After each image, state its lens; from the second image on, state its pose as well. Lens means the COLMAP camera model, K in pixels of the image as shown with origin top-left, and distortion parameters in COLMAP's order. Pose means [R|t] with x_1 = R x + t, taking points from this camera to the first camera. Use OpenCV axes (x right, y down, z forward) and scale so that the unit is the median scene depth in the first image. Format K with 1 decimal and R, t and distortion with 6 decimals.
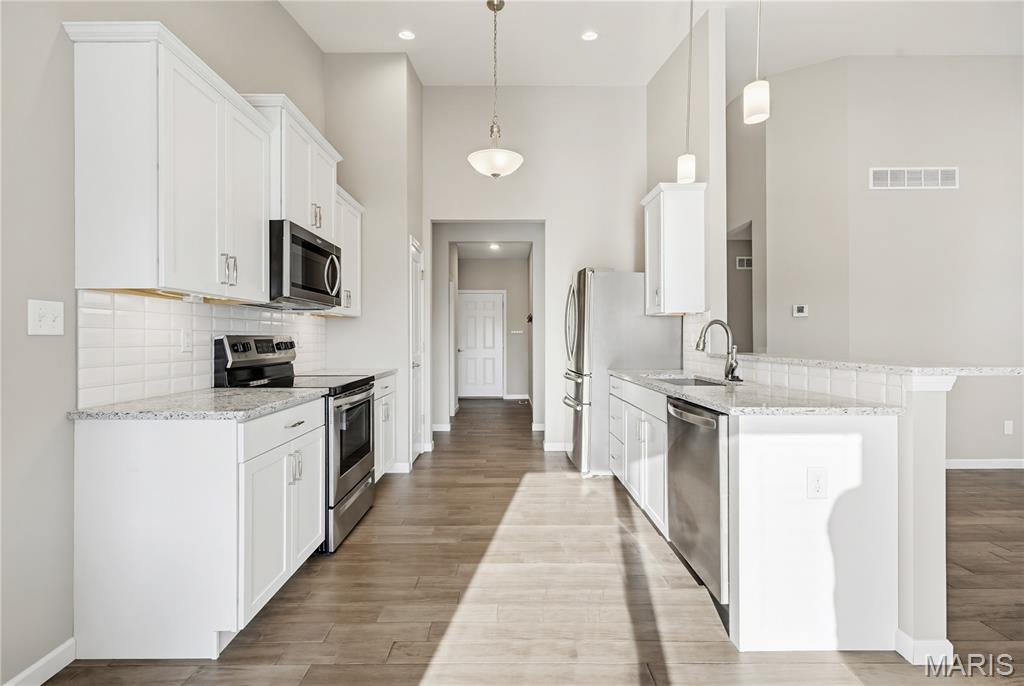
lens RADIAL K [[434.9, 0, 505.3], [0, 434.9, 341.0], [0, 0, 1]] dist [-0.011613, -0.000202]
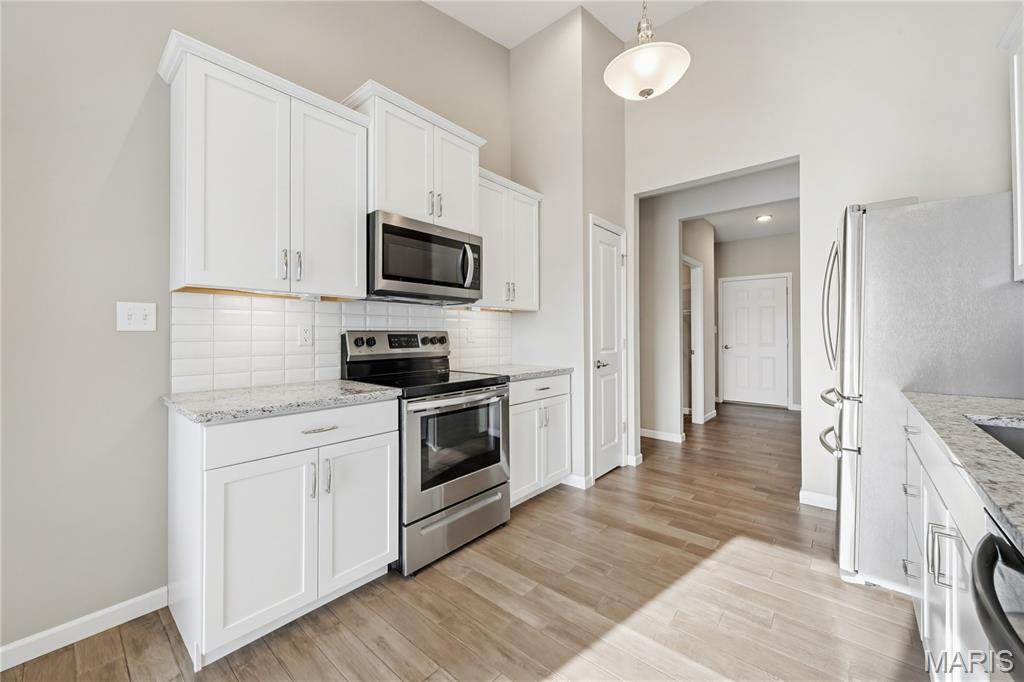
lens RADIAL K [[388.6, 0, 512.7], [0, 388.6, 333.1], [0, 0, 1]] dist [-0.005457, 0.000589]
pose [[0.764536, -0.002447, -0.644576, 0.223472], [-0.002136, 0.999978, -0.006330, -0.001603], [0.644577, 0.006216, 0.764514, 0.431730]]
